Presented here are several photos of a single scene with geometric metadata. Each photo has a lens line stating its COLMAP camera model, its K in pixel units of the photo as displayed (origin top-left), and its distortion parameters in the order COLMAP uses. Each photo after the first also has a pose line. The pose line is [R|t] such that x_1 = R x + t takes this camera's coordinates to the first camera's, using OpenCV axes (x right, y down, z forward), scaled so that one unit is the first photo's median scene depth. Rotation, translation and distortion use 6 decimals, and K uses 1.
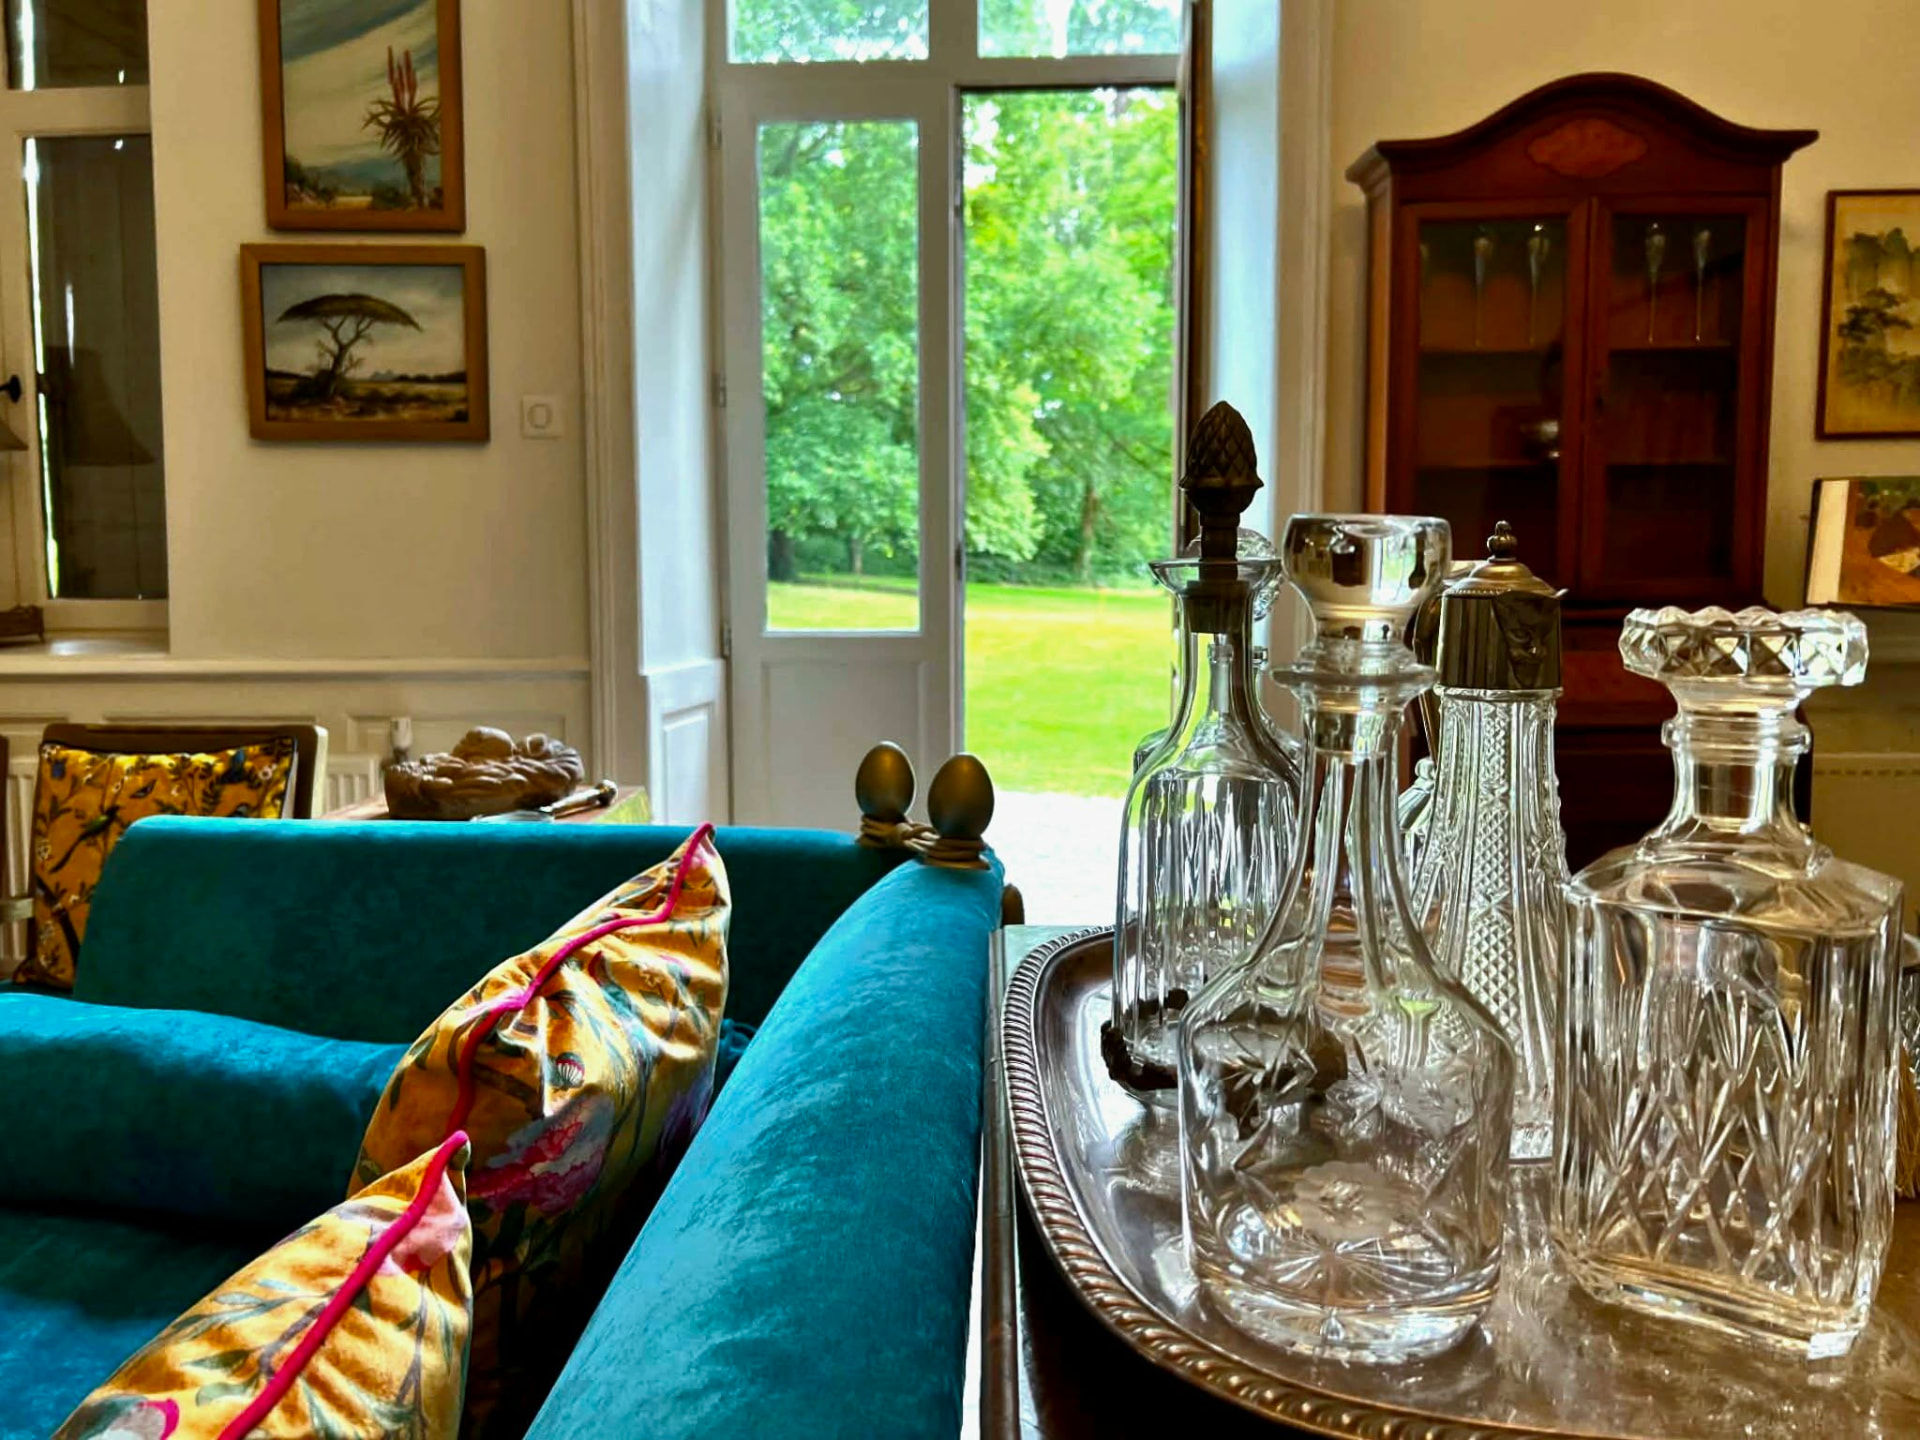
lens RADIAL K [[1483.8, 0, 968.8], [0, 1483.8, 711.3], [0, 0, 1]] dist [0.010562, -0.000506]
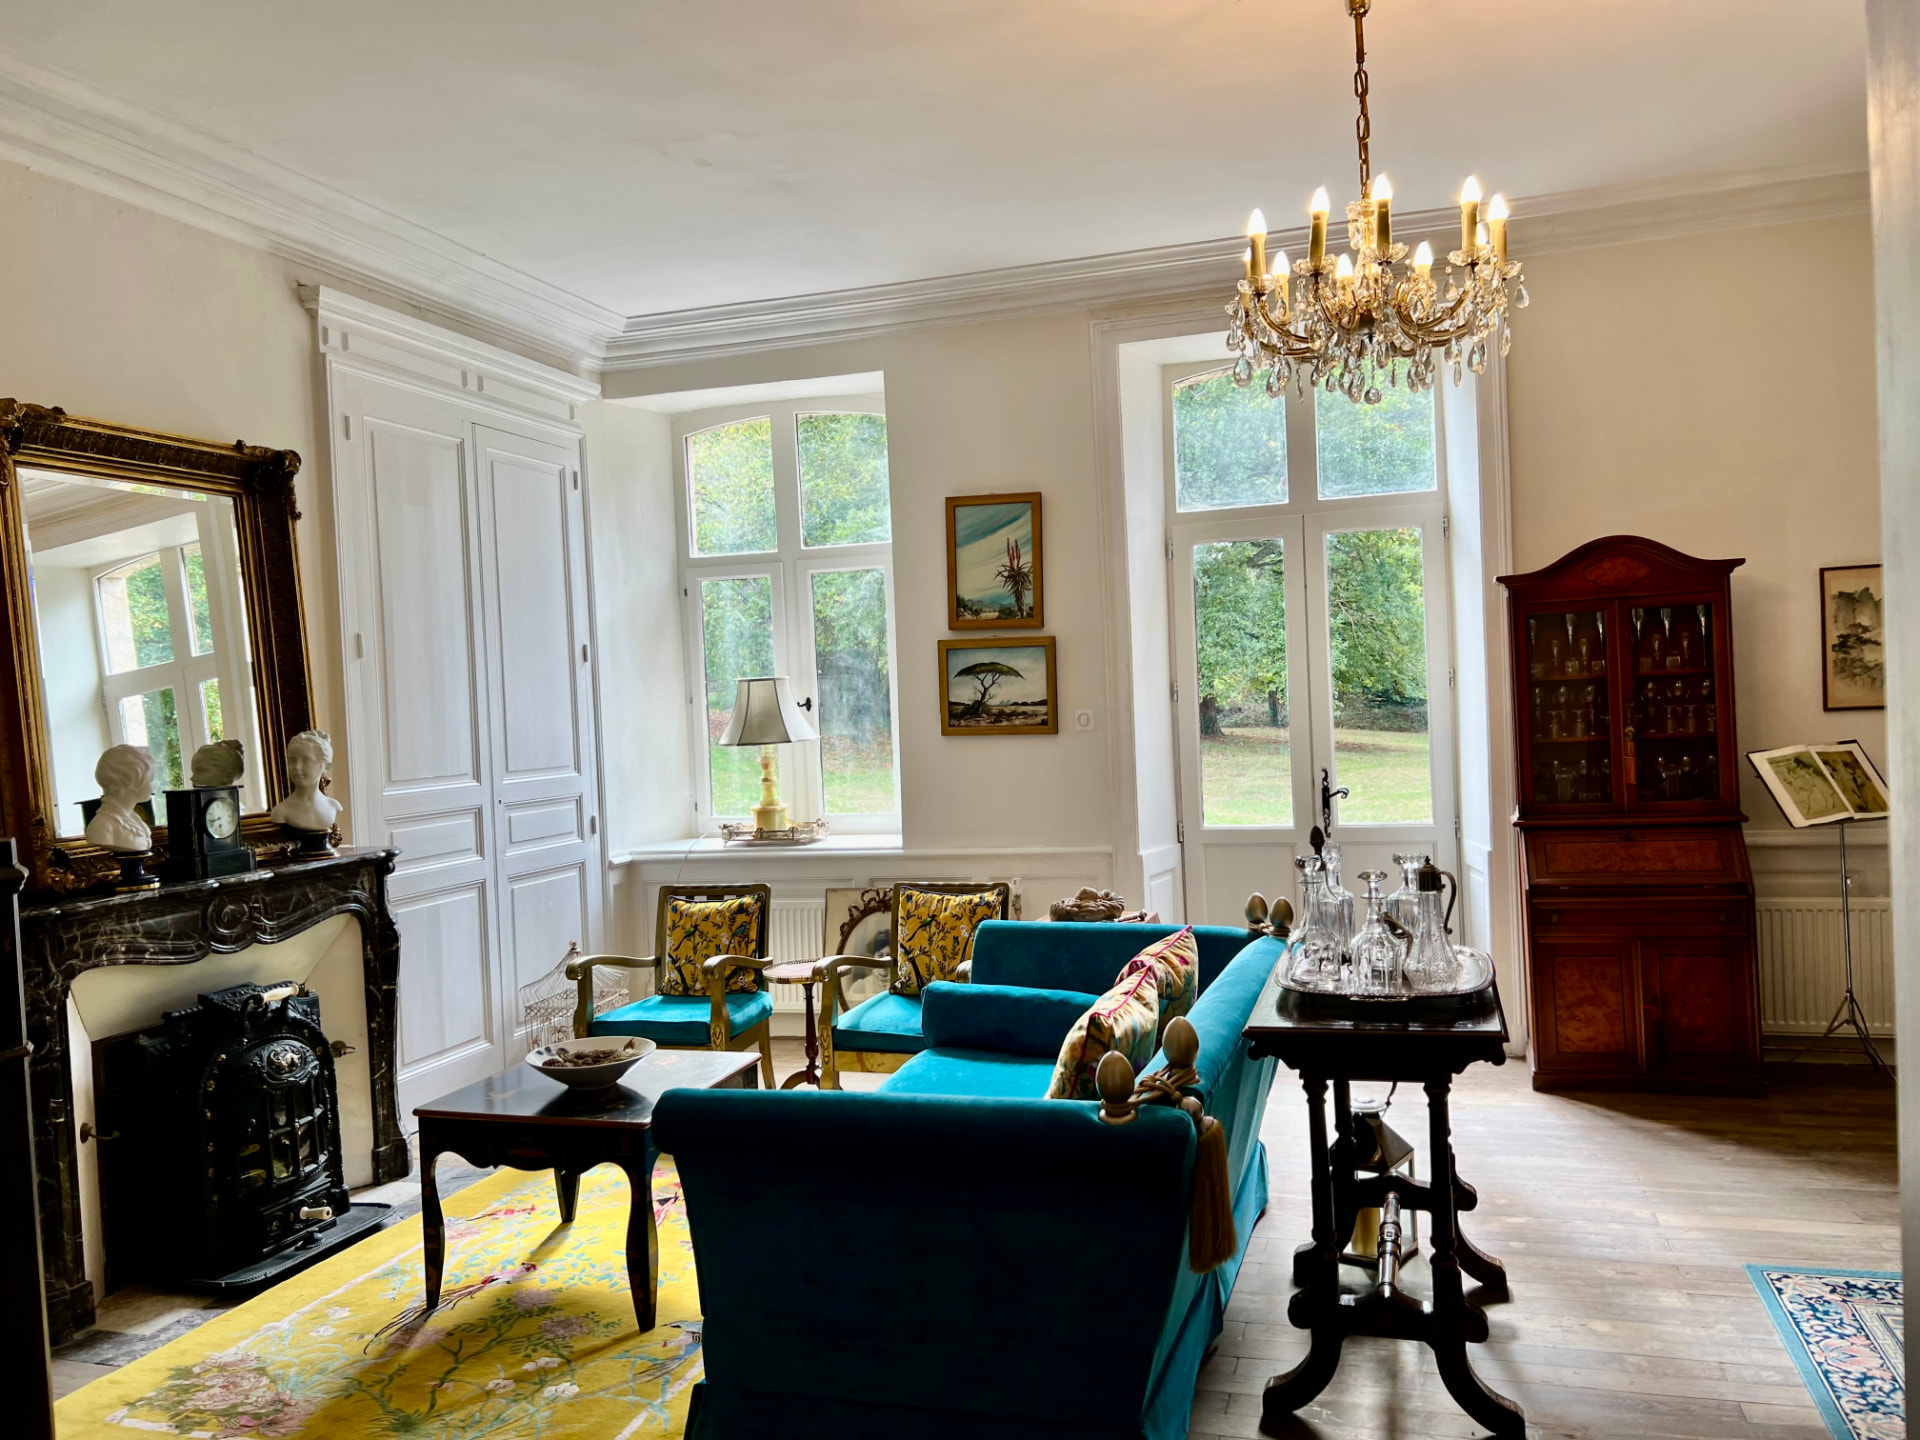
lens RADIAL K [[1483.8, 0, 966.5], [0, 1483.8, 711.1], [0, 0, 1]] dist [0.010562, -0.000506]
pose [[0.958291, -0.034984, -0.283646, 0.111836], [0.008781, 0.995615, -0.093131, -0.032544], [0.285660, 0.086756, 0.954396, -0.883833]]
